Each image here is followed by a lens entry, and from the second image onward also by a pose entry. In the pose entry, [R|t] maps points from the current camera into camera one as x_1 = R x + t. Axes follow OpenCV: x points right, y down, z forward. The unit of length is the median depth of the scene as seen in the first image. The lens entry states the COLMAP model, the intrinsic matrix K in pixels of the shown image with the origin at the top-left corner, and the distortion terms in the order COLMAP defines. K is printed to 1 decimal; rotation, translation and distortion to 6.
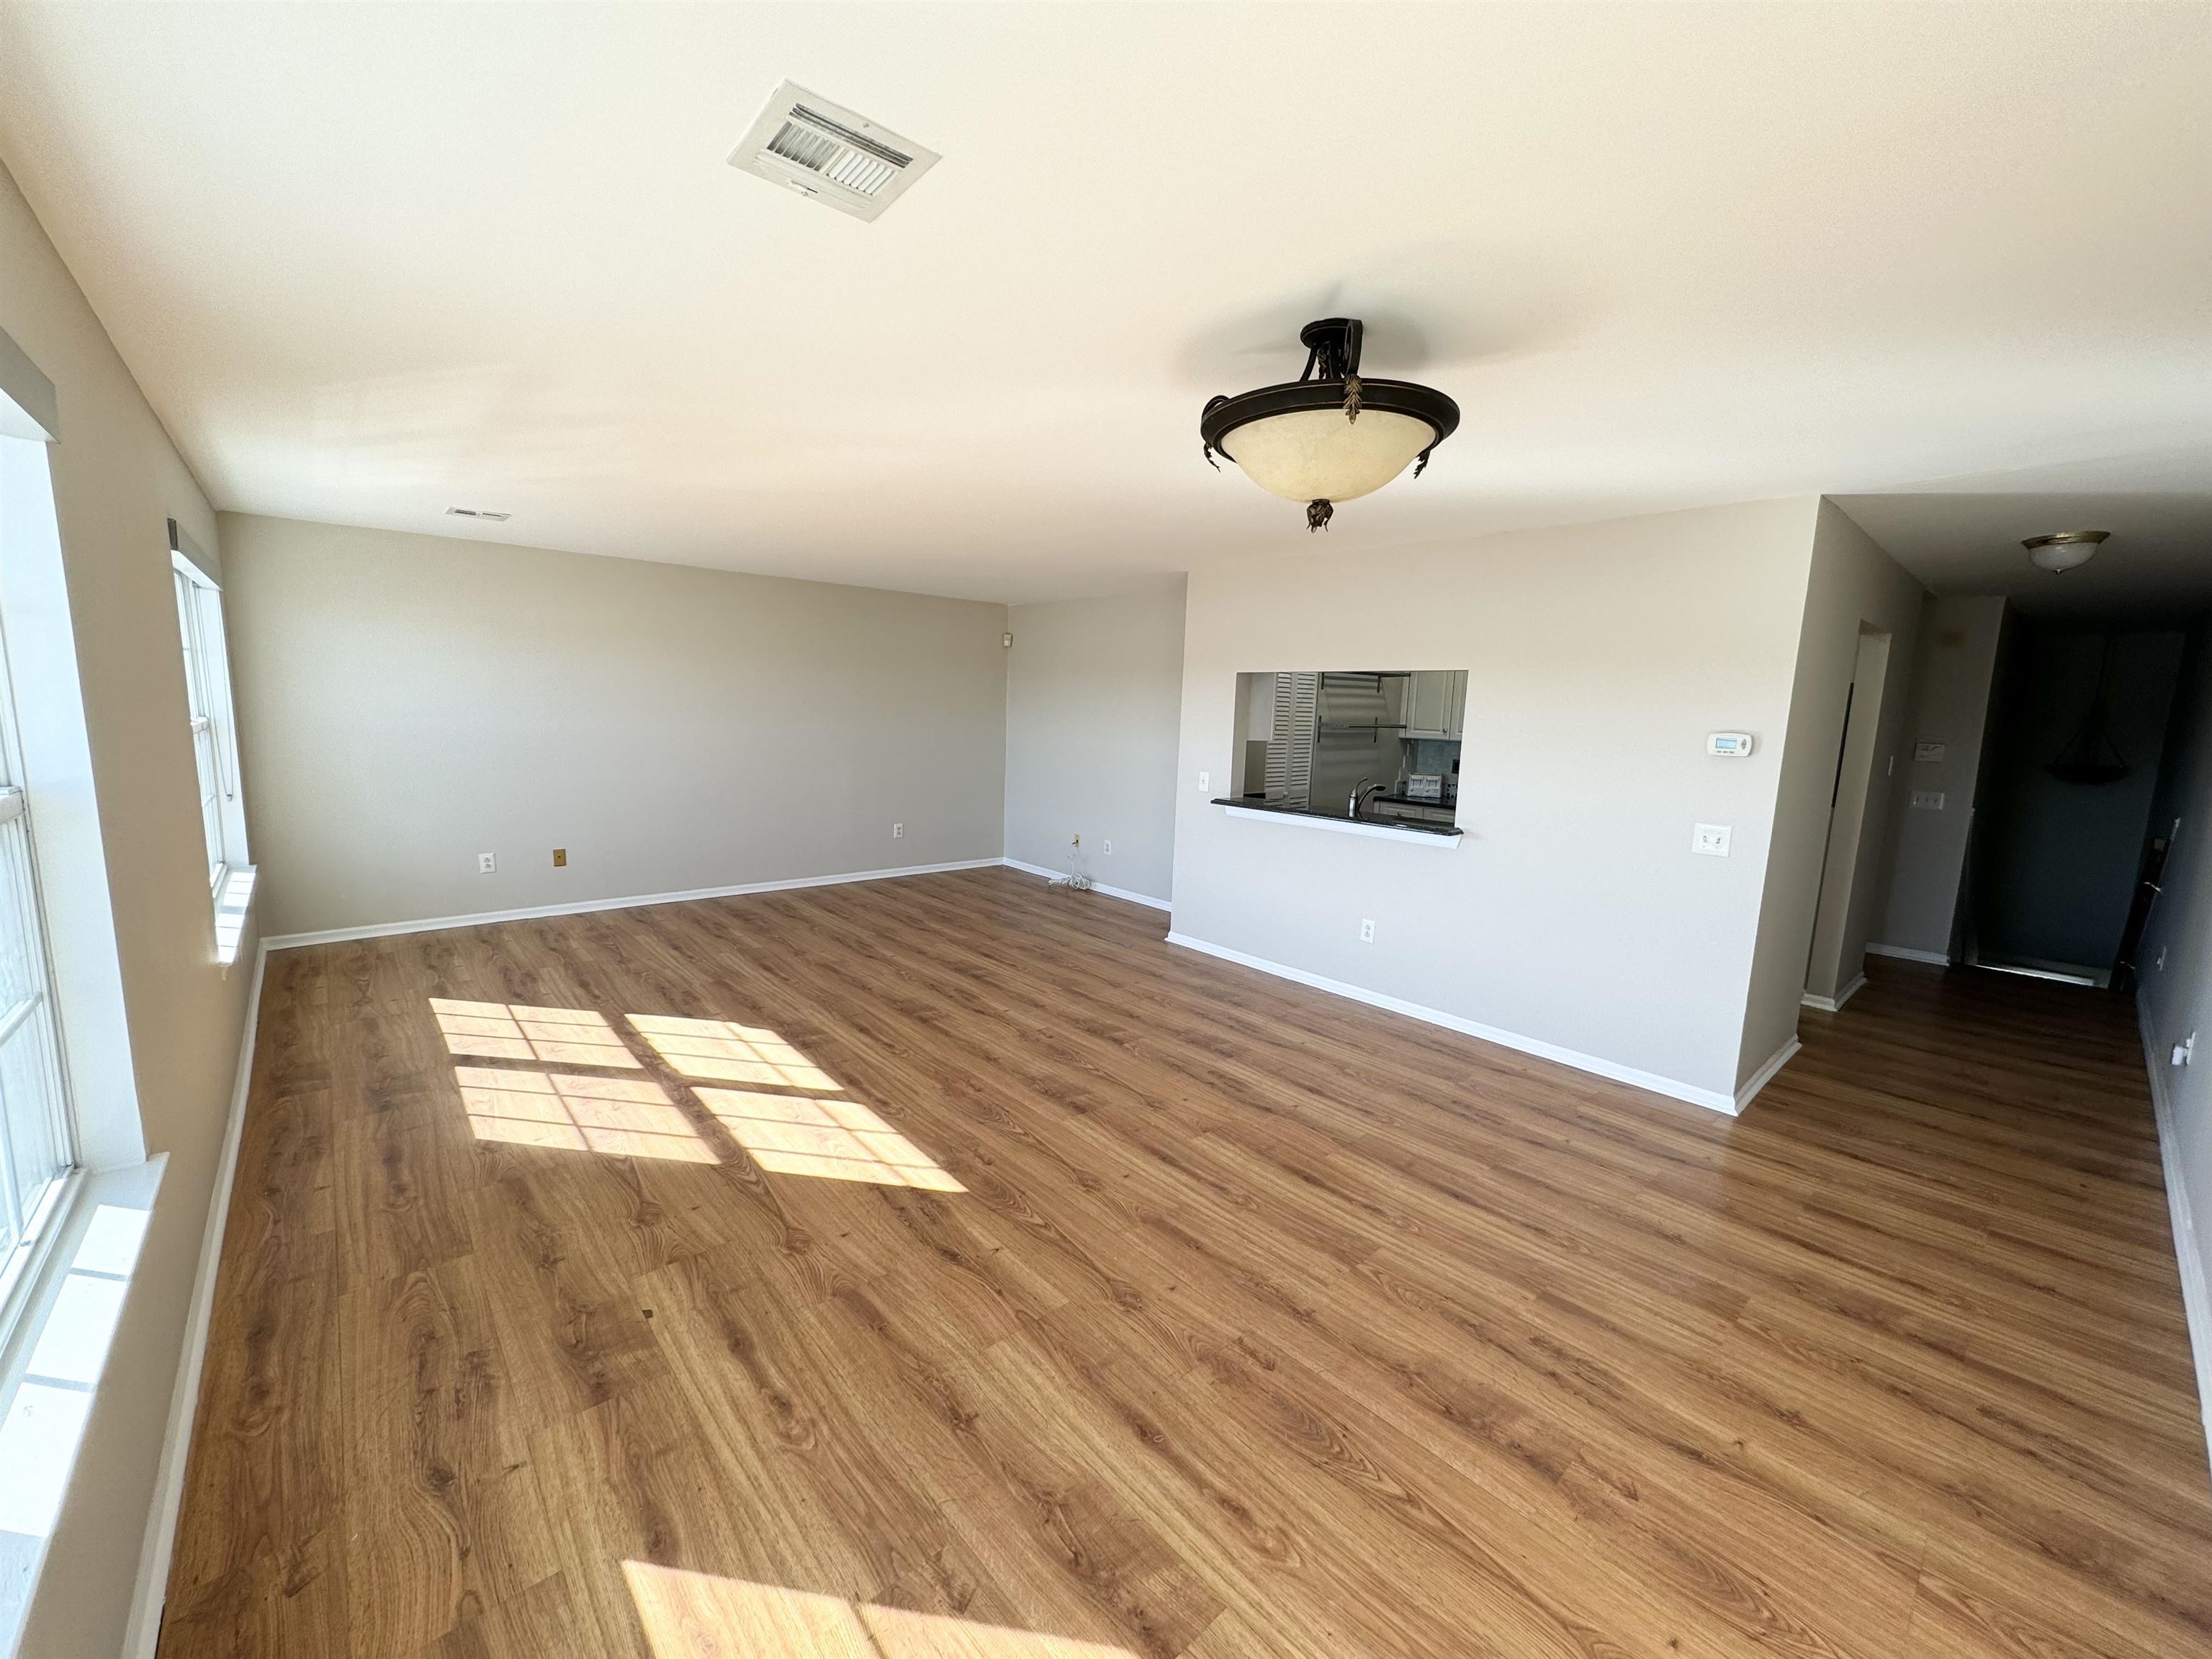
lens RADIAL K [[882.8, 0, 1114.6], [0, 882.8, 834.1], [0, 0, 1]] dist [0.003034, -0.000094]
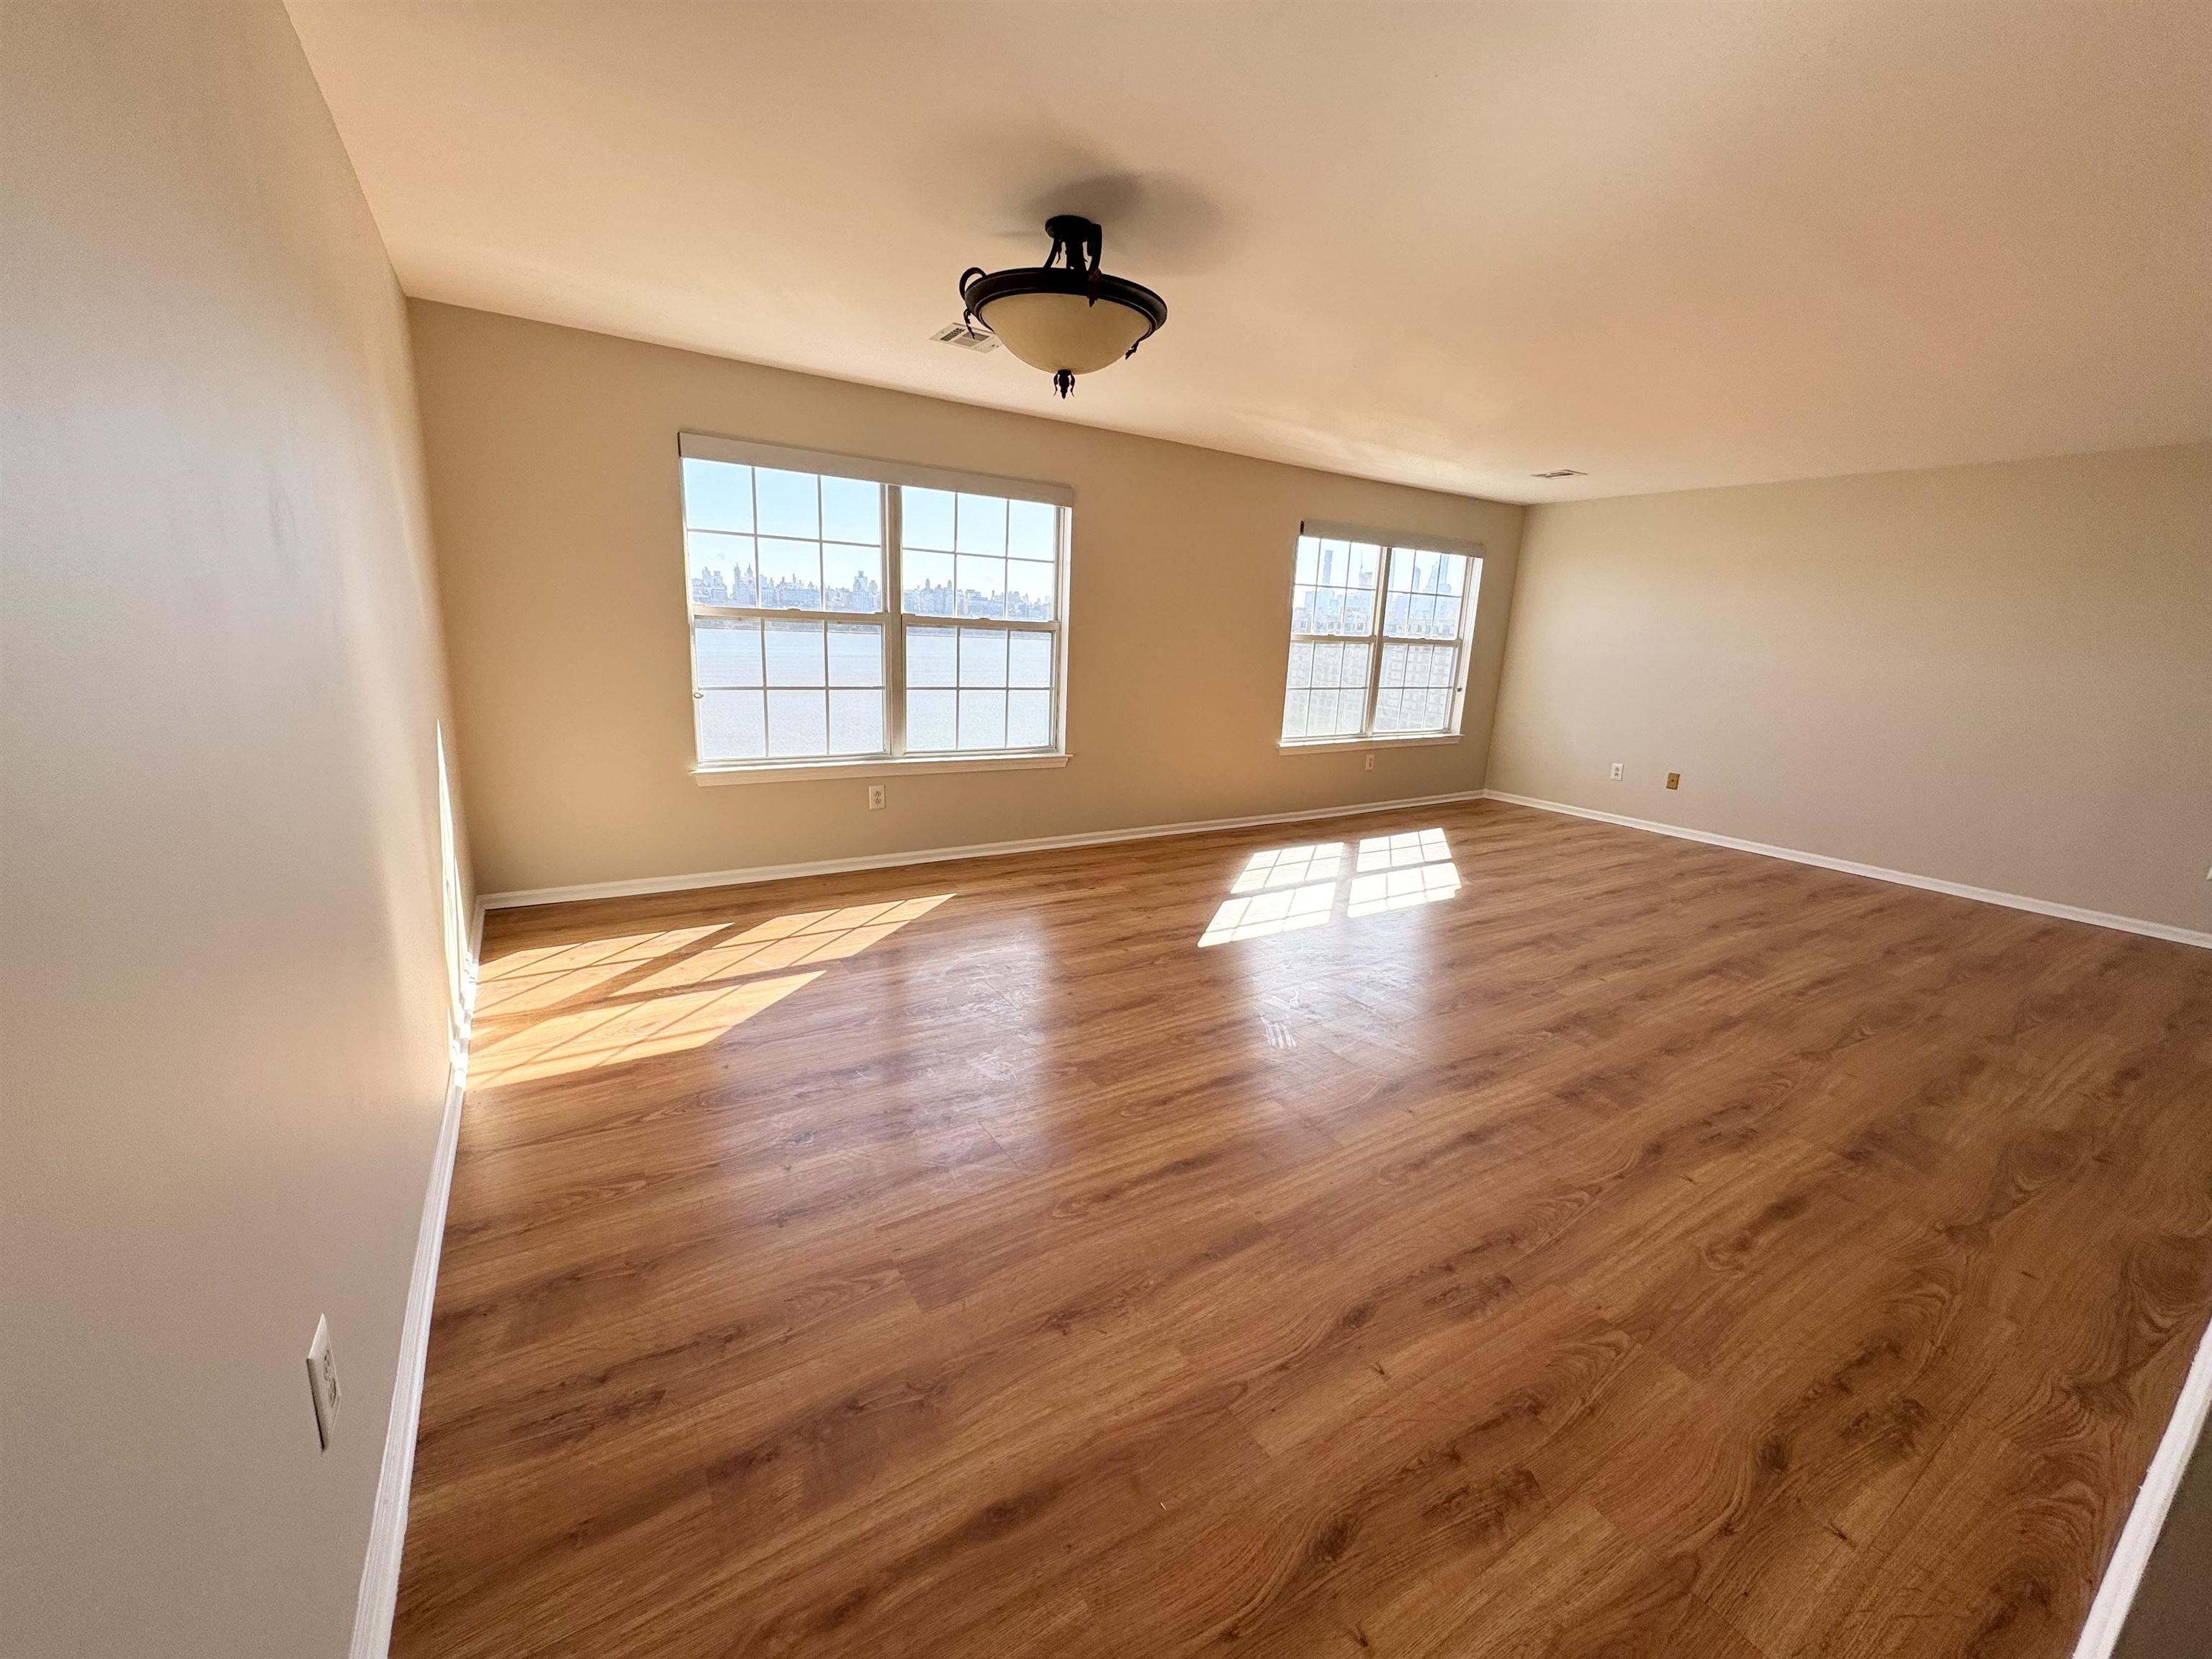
lens RADIAL K [[882.8, 0, 1122.1], [0, 882.8, 827.8], [0, 0, 1]] dist [0.003034, -0.000094]
pose [[-0.150177, 0.183194, -0.971538, 1.084981], [-0.191635, 0.958652, 0.210387, -0.033895], [0.969909, 0.217776, -0.108861, 0.941534]]
